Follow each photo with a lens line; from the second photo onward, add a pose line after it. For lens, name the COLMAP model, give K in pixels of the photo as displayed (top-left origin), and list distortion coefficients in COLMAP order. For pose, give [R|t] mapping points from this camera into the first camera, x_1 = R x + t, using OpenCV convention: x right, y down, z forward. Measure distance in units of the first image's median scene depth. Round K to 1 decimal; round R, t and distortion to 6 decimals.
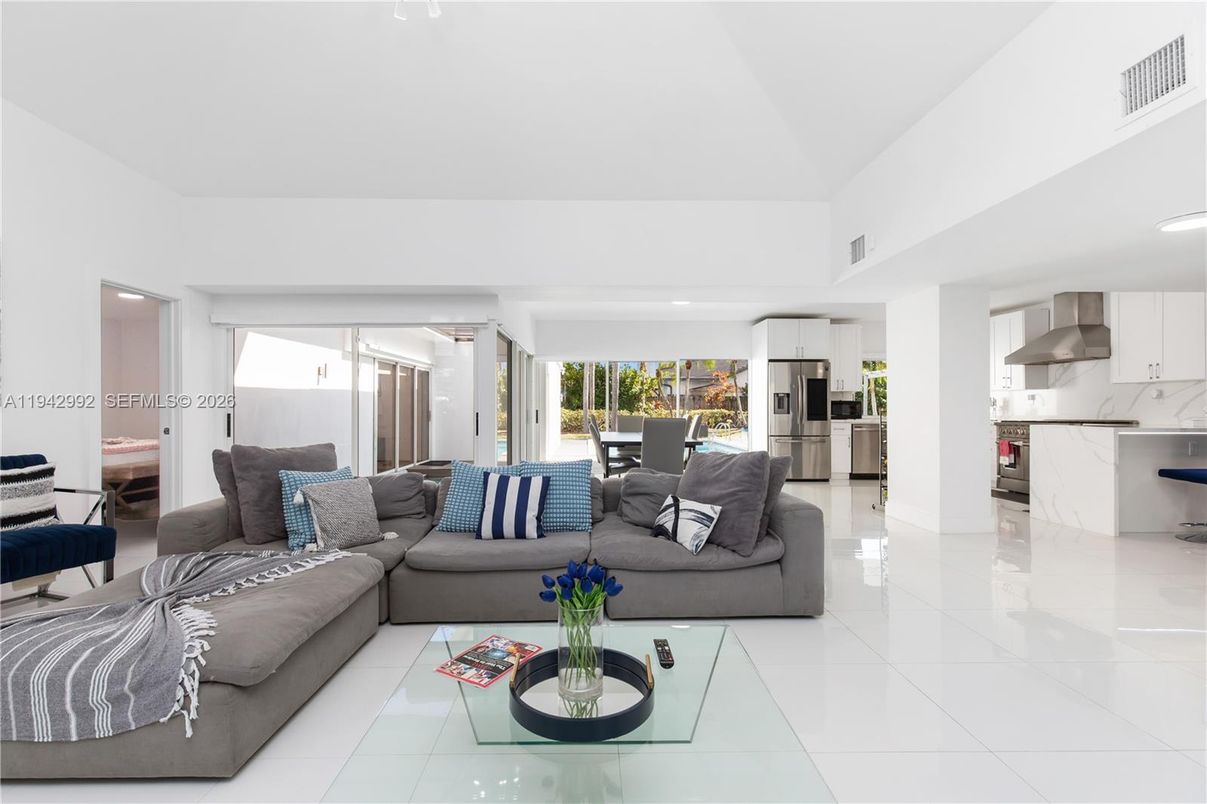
lens RADIAL K [[556.6, 0, 601.4], [0, 556.6, 401.8], [0, 0, 1]] dist [0.007468, -0.001403]
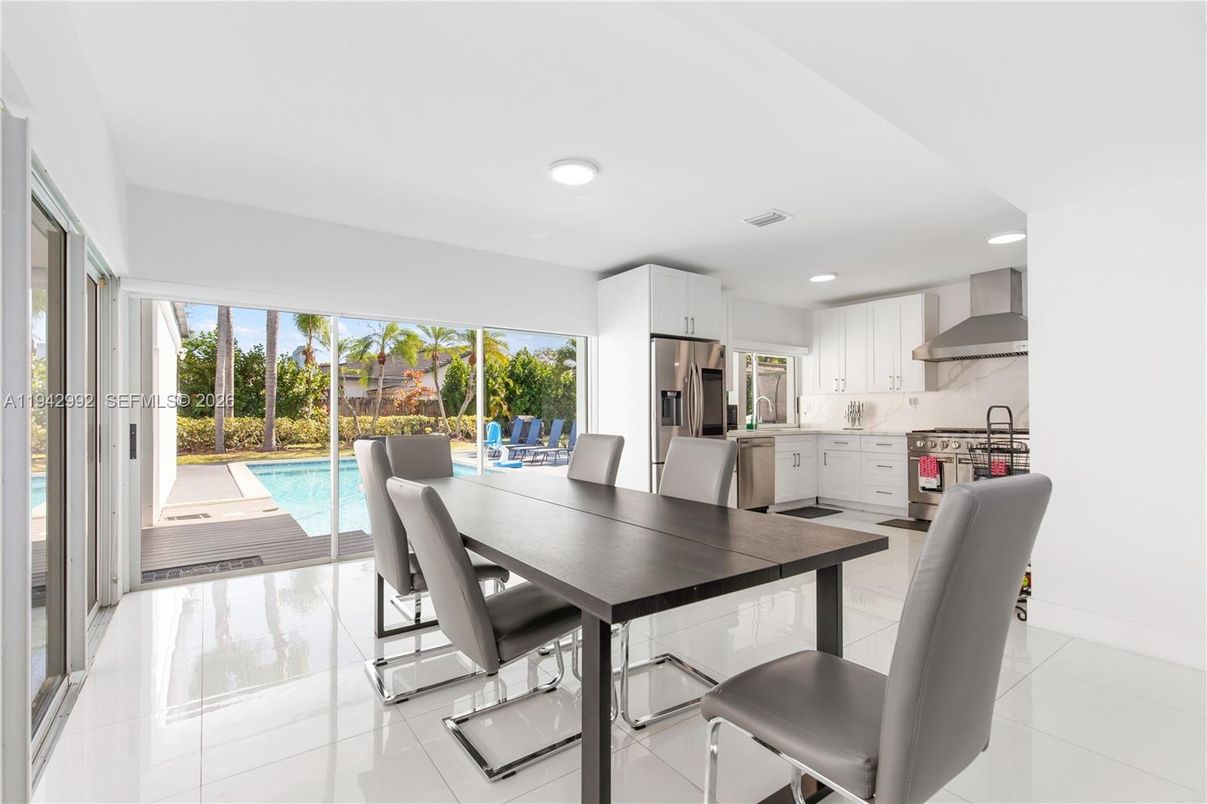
lens RADIAL K [[556.6, 0, 610.6], [0, 556.6, 406.4], [0, 0, 1]] dist [0.007468, -0.001403]
pose [[0.822804, 0.003646, 0.568314, -0.021814], [-0.003078, 0.999993, -0.001959, 0.000659], [-0.568317, -0.000138, 0.822810, 0.171777]]
